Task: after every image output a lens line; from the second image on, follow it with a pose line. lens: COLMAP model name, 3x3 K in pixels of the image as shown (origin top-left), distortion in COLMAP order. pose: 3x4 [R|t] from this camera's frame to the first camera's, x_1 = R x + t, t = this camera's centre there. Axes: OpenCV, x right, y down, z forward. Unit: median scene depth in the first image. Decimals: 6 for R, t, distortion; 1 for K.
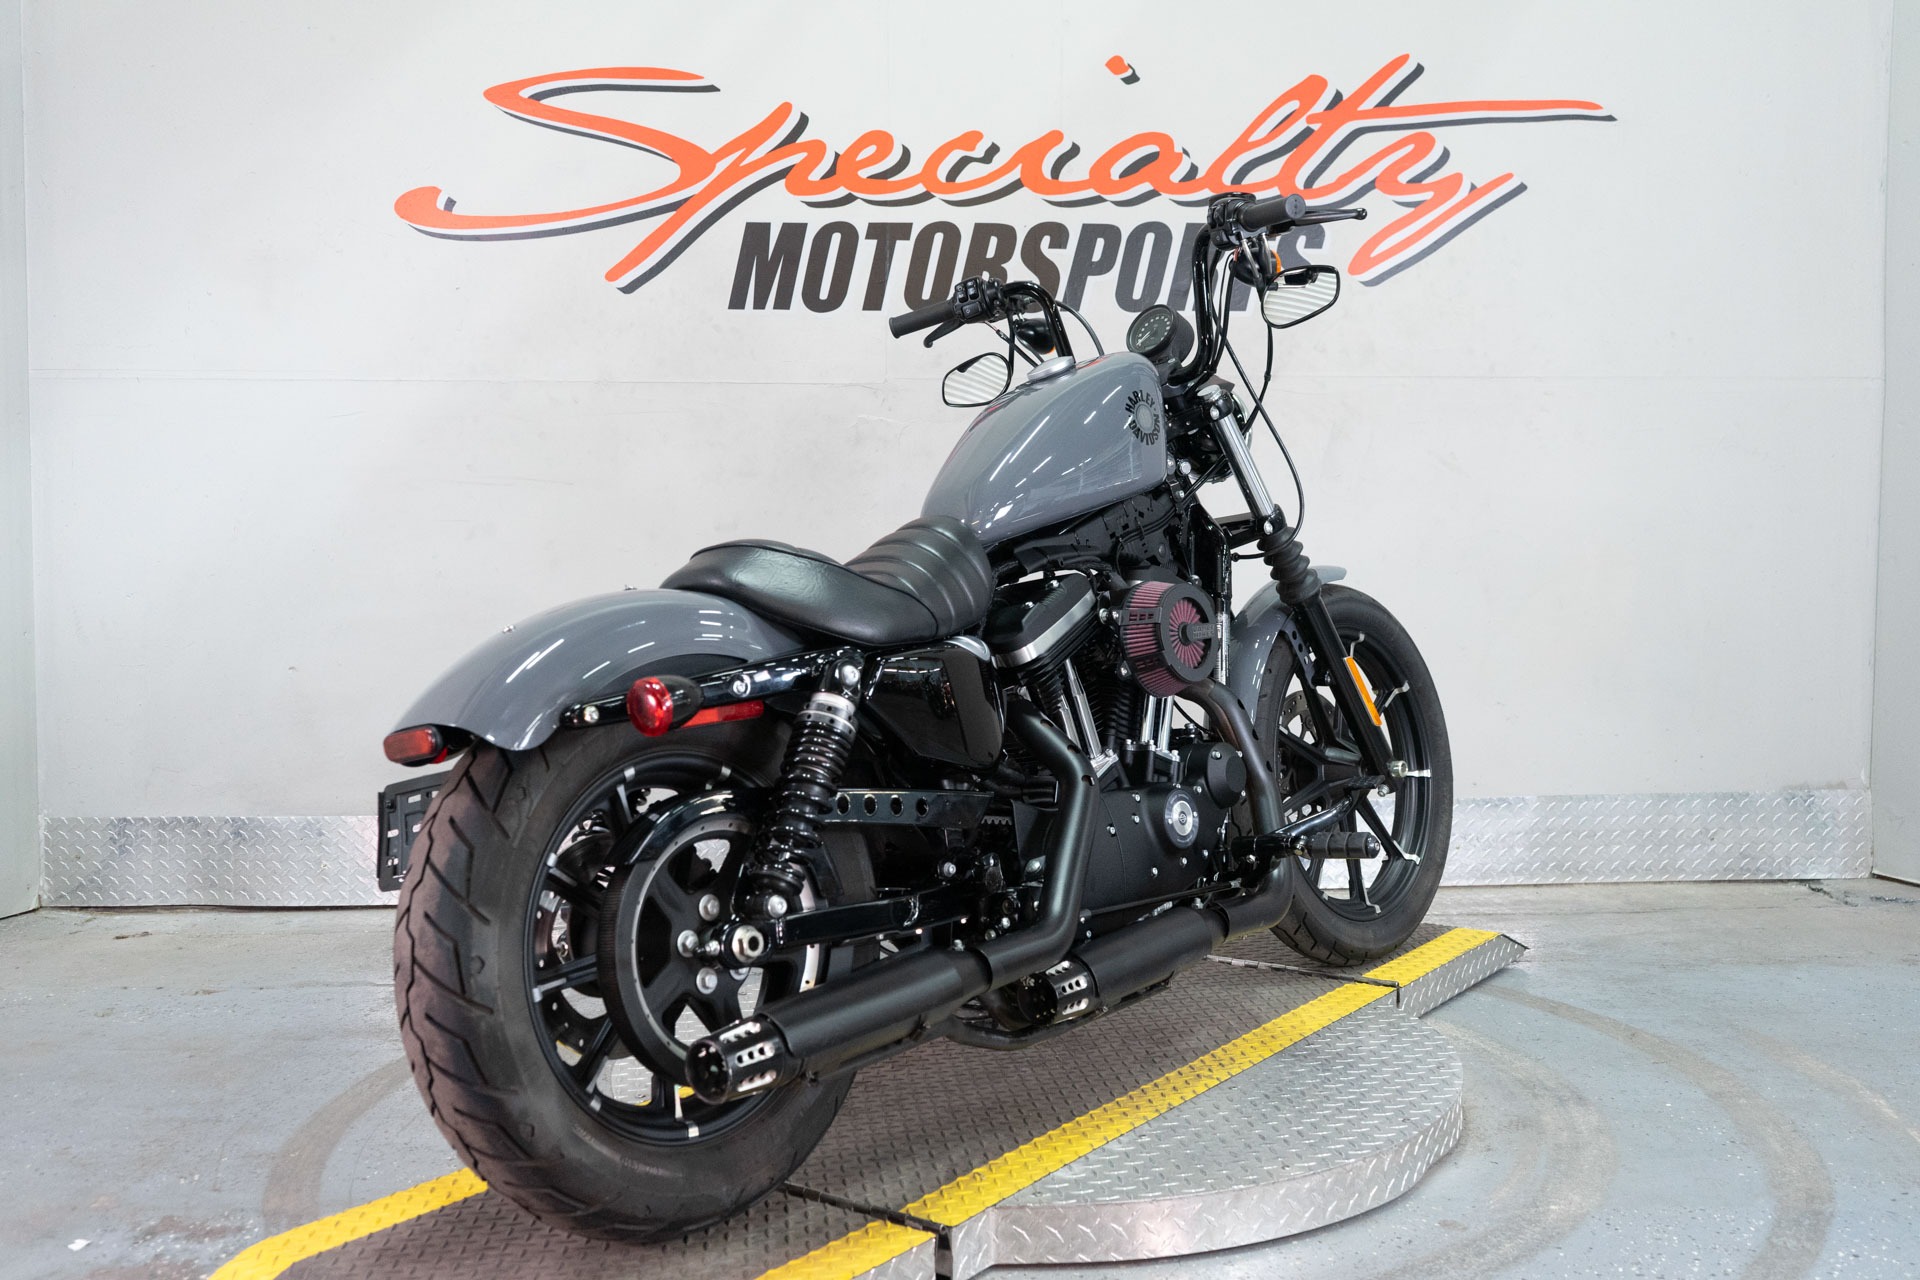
lens RADIAL K [[1870.8, 0, 960.6], [0, 1870.8, 636.5], [0, 0, 1]] dist [0.021938, -0.024338]
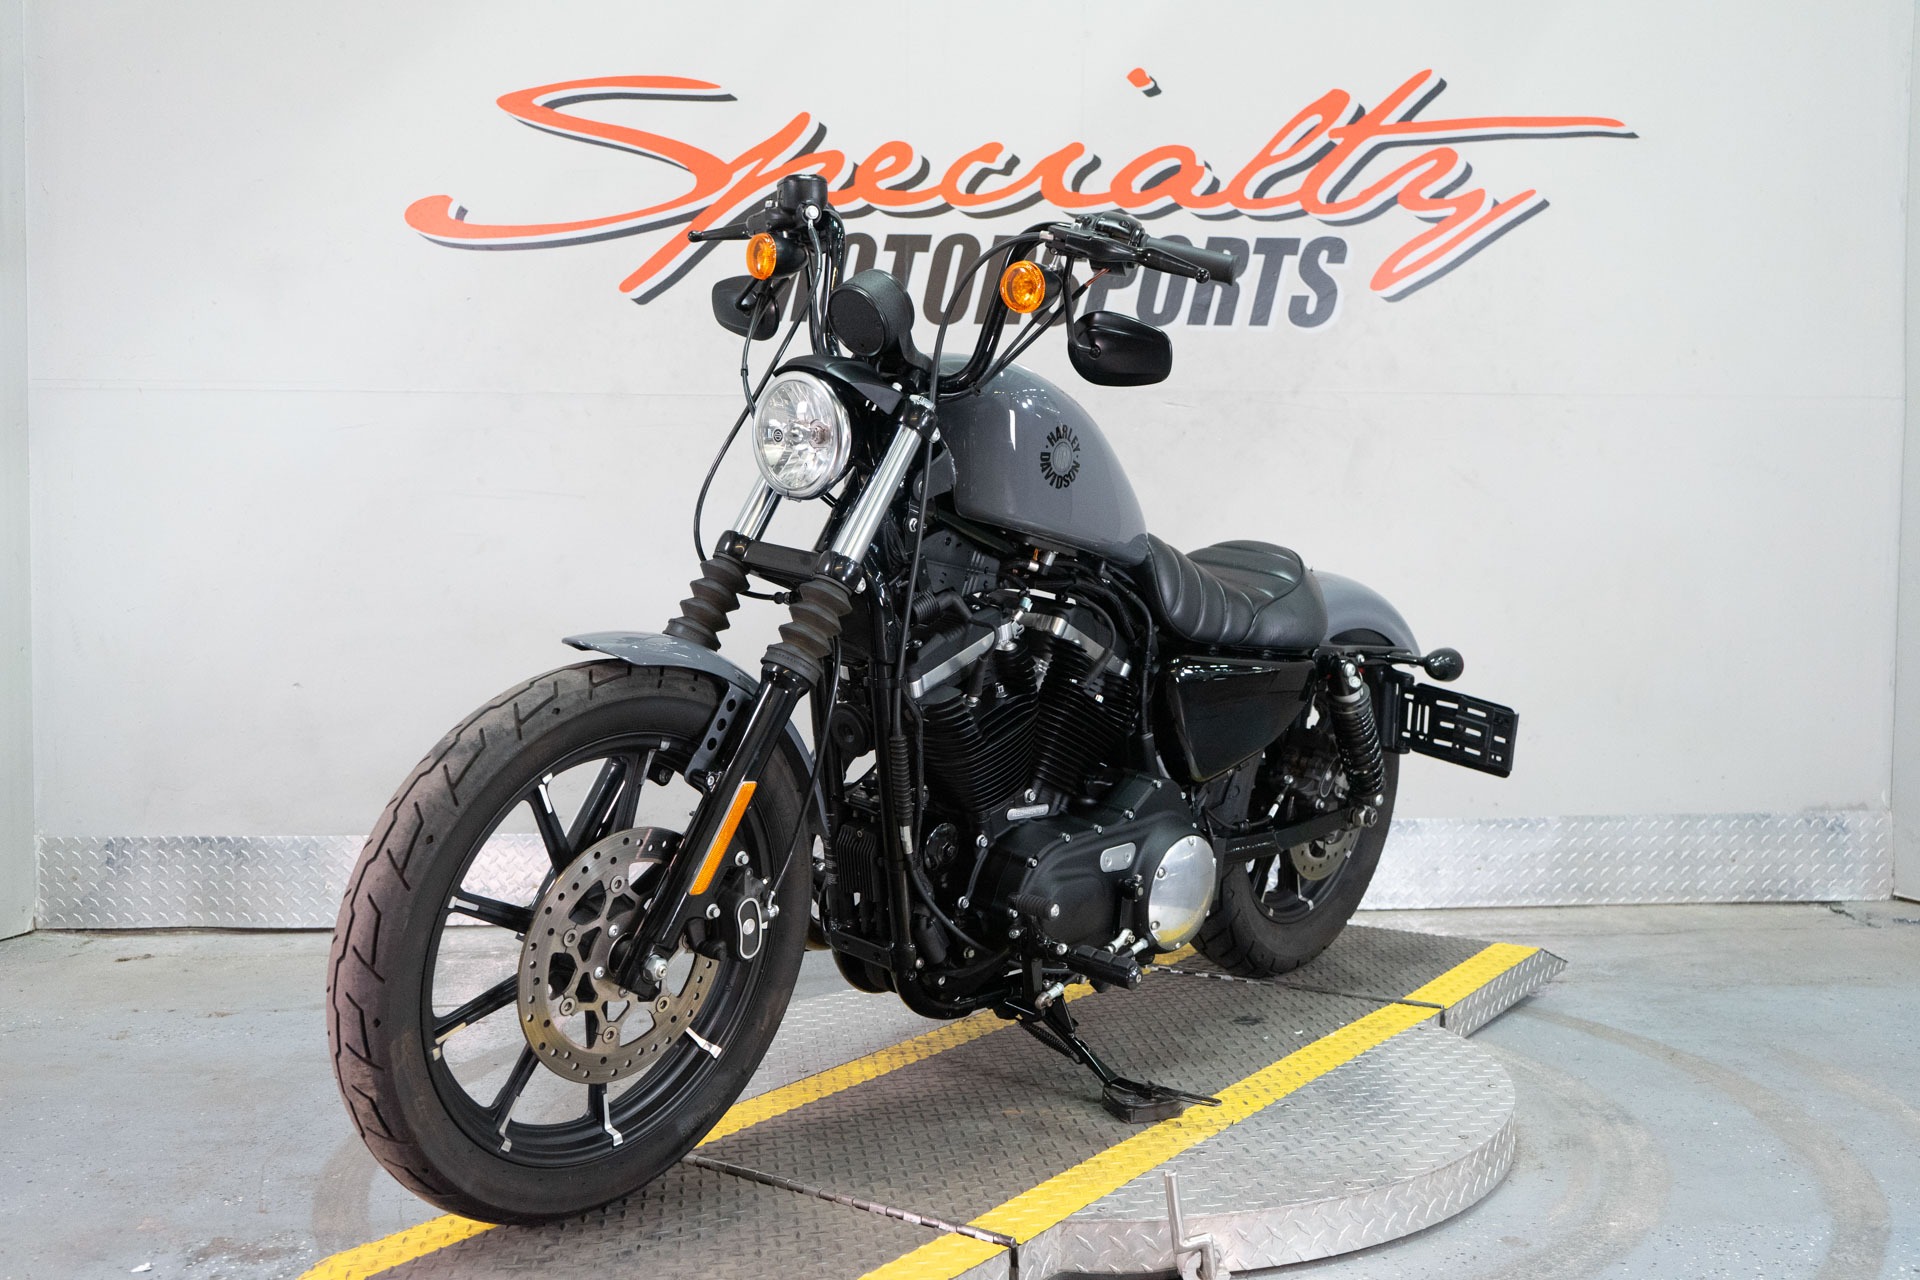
lens RADIAL K [[1932.0, 0, 960.0], [0, 1932.0, 640.0], [0, 0, 1]] dist [-0.002621, 0.040822]
pose [[0.999800, 0.002711, 0.019834, -0.030304], [-0.002553, 0.999965, -0.007976, 0.000675], [-0.019855, 0.007924, 0.999771, -0.016358]]
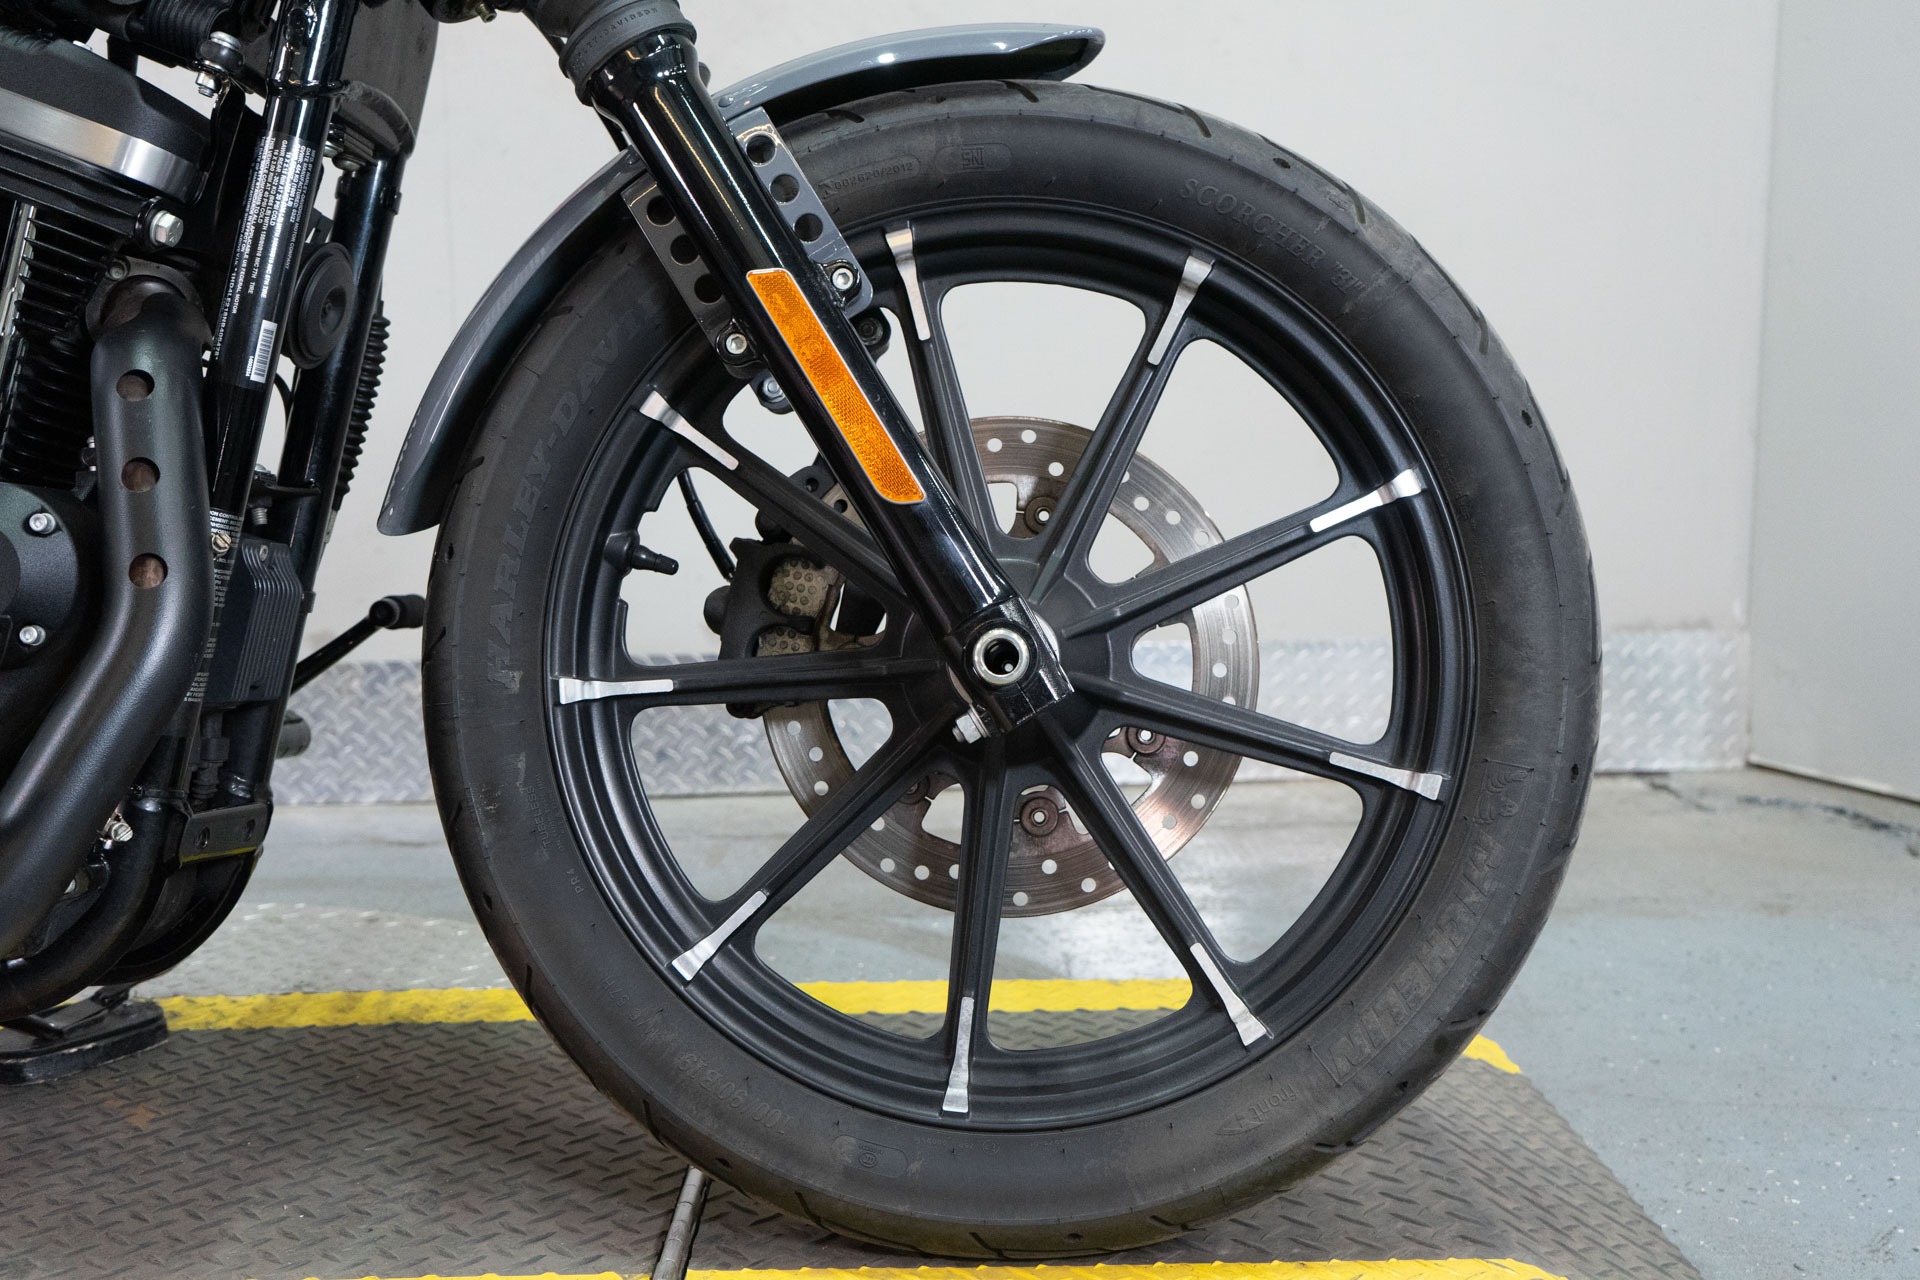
lens RADIAL K [[1957.0, 0, 960.7], [0, 1957.0, 639.0], [0, 0, 1]] dist [0.011153, 0.016786]
pose [[0.999560, -0.003592, 0.029428, 0.202327], [0.002069, 0.998665, 0.051606, 0.050932], [-0.029574, -0.051522, 0.998234, 0.350876]]
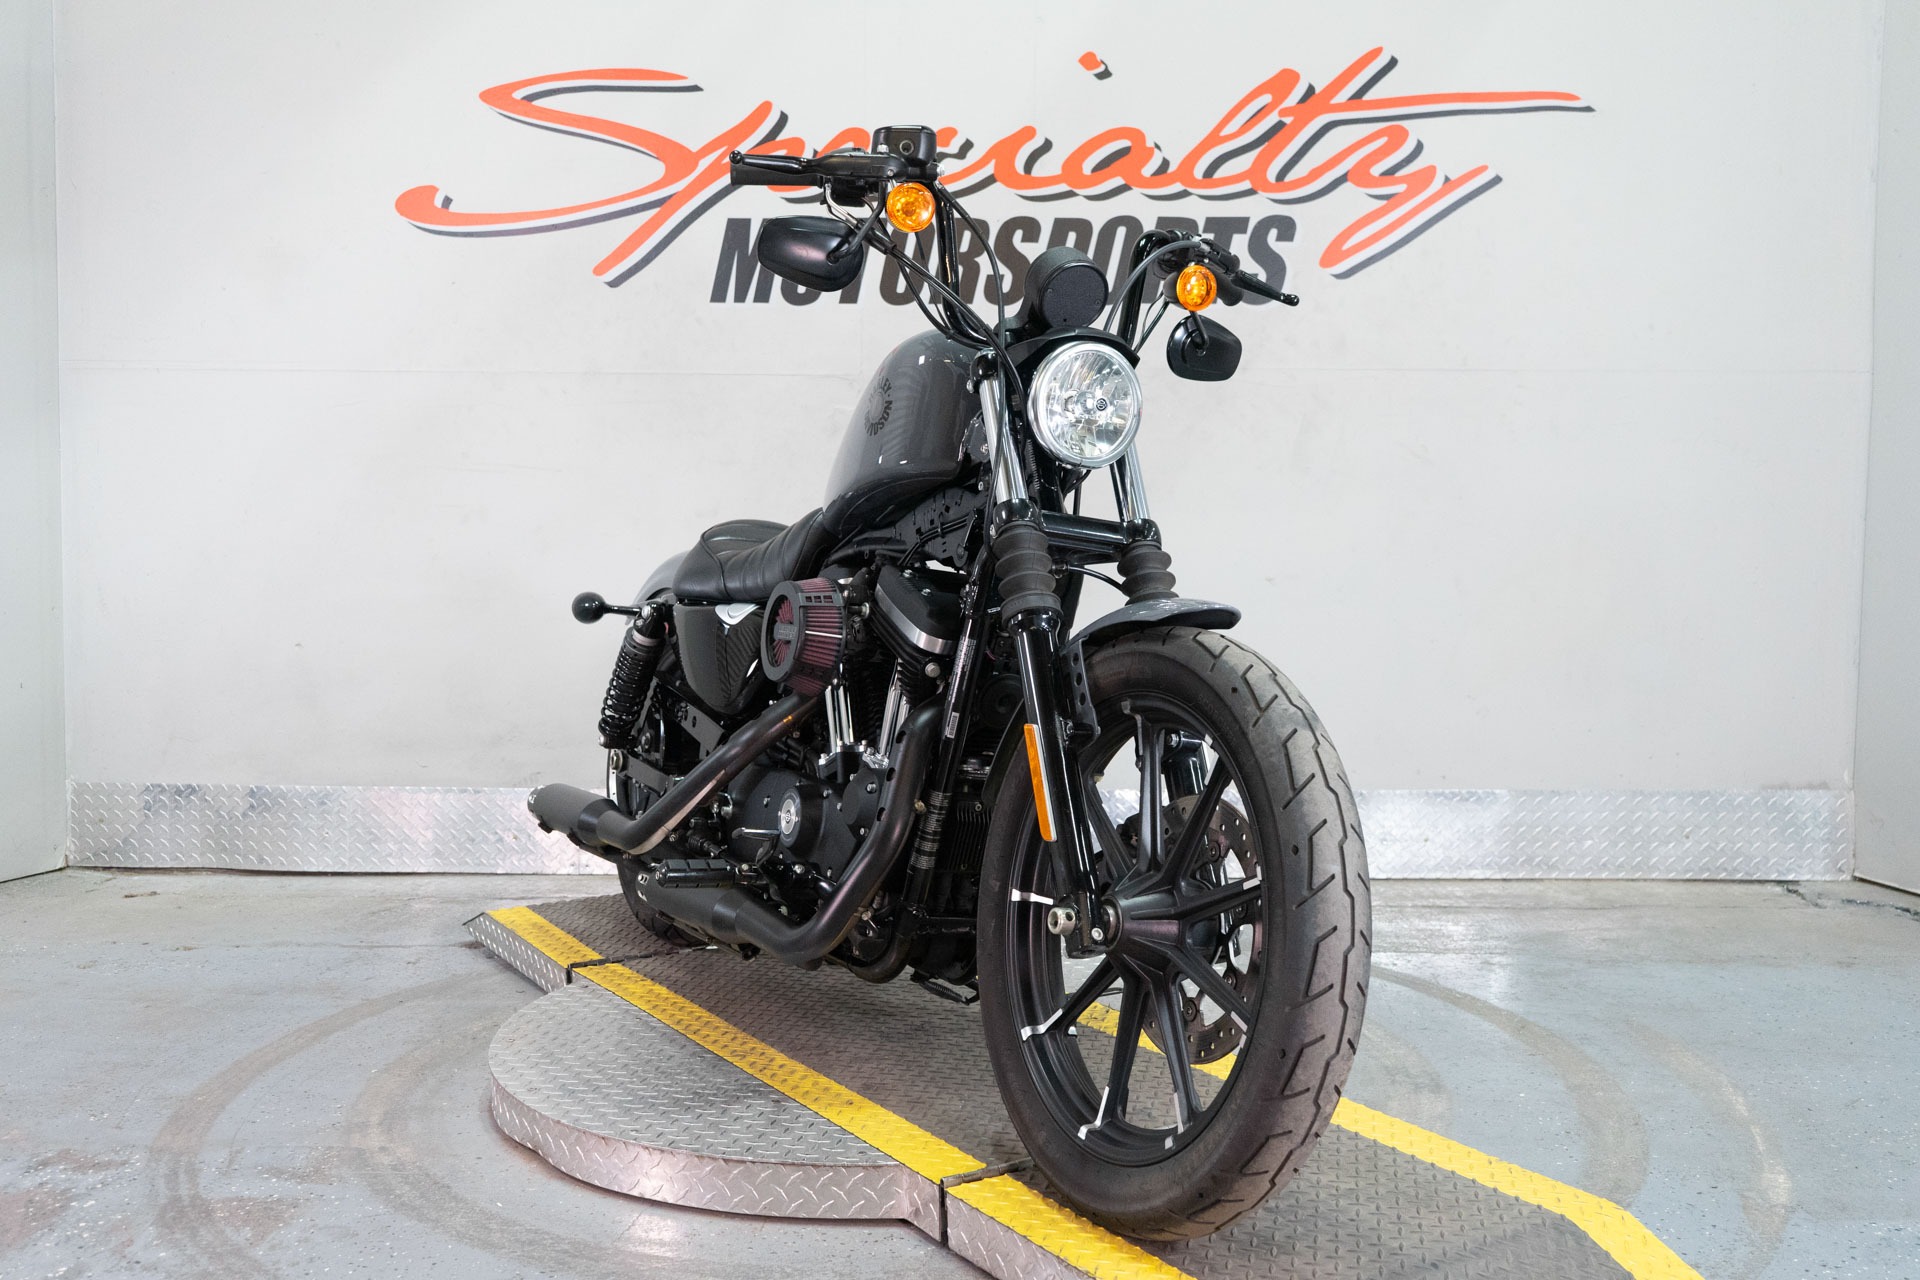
lens RADIAL K [[1870.8, 0, 960.6], [0, 1870.8, 636.5], [0, 0, 1]] dist [0.021938, -0.024338]
pose [[0.996626, 0.013433, -0.080970, 0.099759], [-0.012924, 0.999893, 0.006817, 0.000265], [0.081053, -0.005748, 0.996693, -0.017698]]
